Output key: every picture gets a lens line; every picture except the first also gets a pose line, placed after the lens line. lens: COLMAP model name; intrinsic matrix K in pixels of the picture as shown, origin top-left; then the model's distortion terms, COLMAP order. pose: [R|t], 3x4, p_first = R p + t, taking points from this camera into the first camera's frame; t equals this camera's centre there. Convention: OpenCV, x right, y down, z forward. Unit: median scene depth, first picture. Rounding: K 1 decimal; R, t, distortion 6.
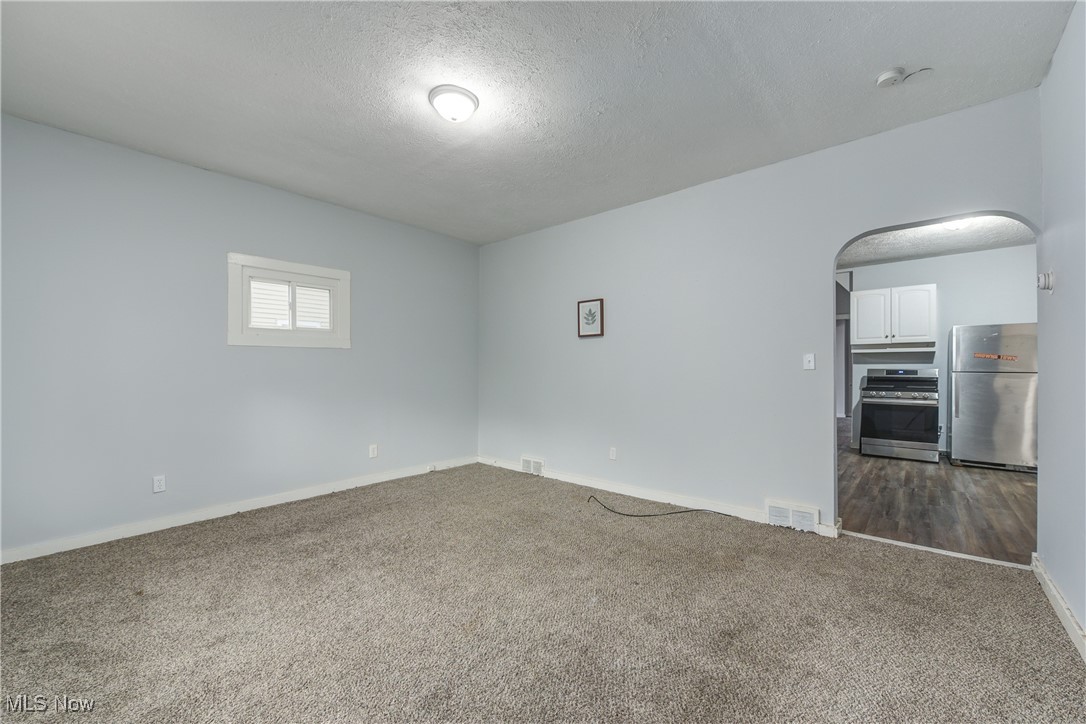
lens RADIAL K [[433.0, 0, 545.7], [0, 433.0, 368.0], [0, 0, 1]] dist [0.002339, -0.000802]
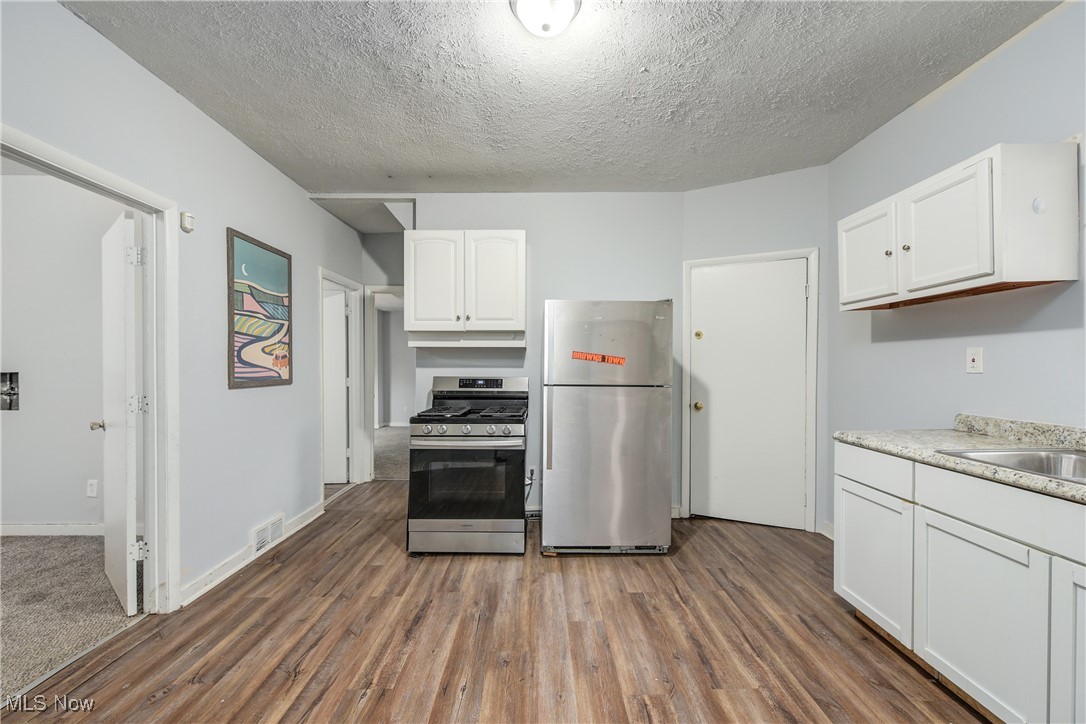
lens RADIAL K [[433.0, 0, 542.5], [0, 433.0, 371.3], [0, 0, 1]] dist [0.002339, -0.000802]
pose [[0.750566, -0.004337, 0.660782, 0.666058], [-0.003995, 0.999930, 0.011101, -0.015878], [-0.660784, -0.010972, 0.750496, 0.684030]]
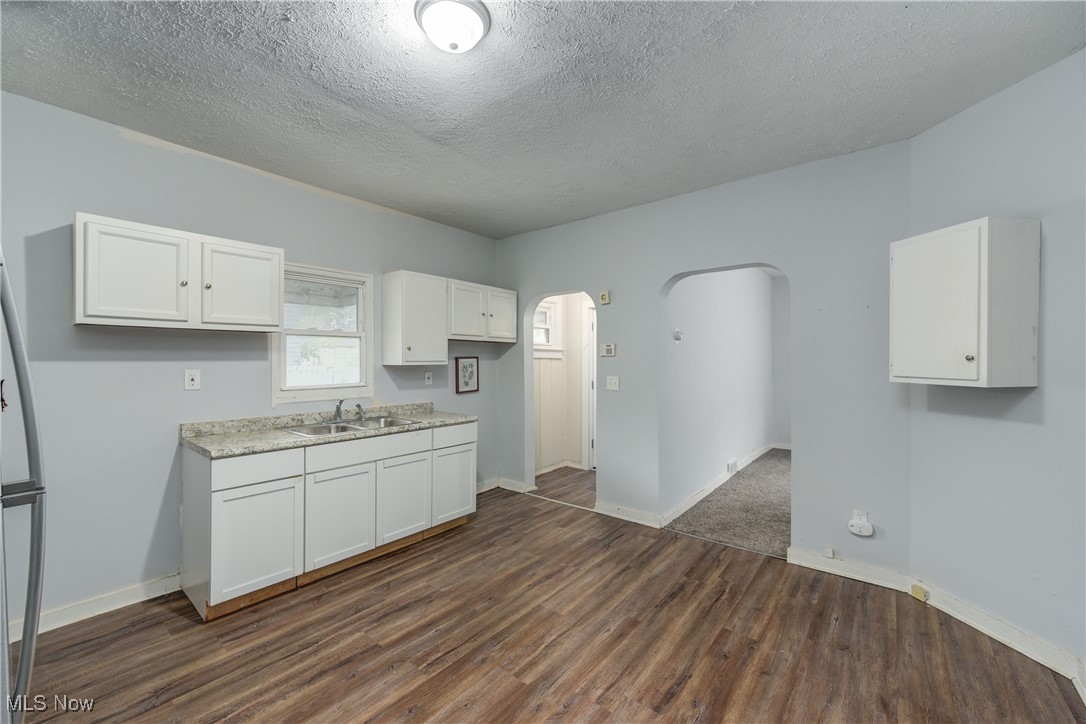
lens RADIAL K [[433.0, 0, 545.6], [0, 433.0, 361.8], [0, 0, 1]] dist [0.002339, -0.000802]
pose [[-0.999374, 0.008271, -0.034396, 0.856112], [0.008394, 0.999959, -0.003442, -0.042449], [0.034366, -0.003728, -0.999402, 1.331380]]
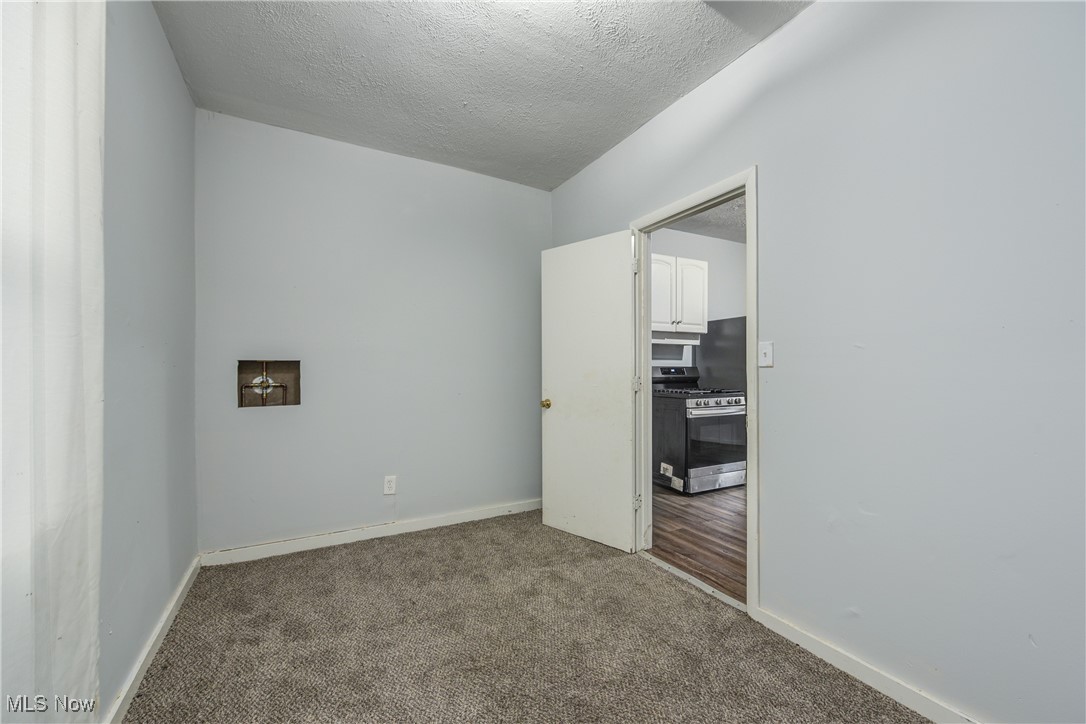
lens RADIAL K [[433.0, 0, 538.6], [0, 433.0, 365.1], [0, 0, 1]] dist [0.002339, -0.000802]
pose [[0.346734, 0.002330, 0.937961, 0.026677], [-0.005804, 0.999983, -0.000338, 0.001864], [-0.937946, -0.005326, 0.346742, 1.267902]]
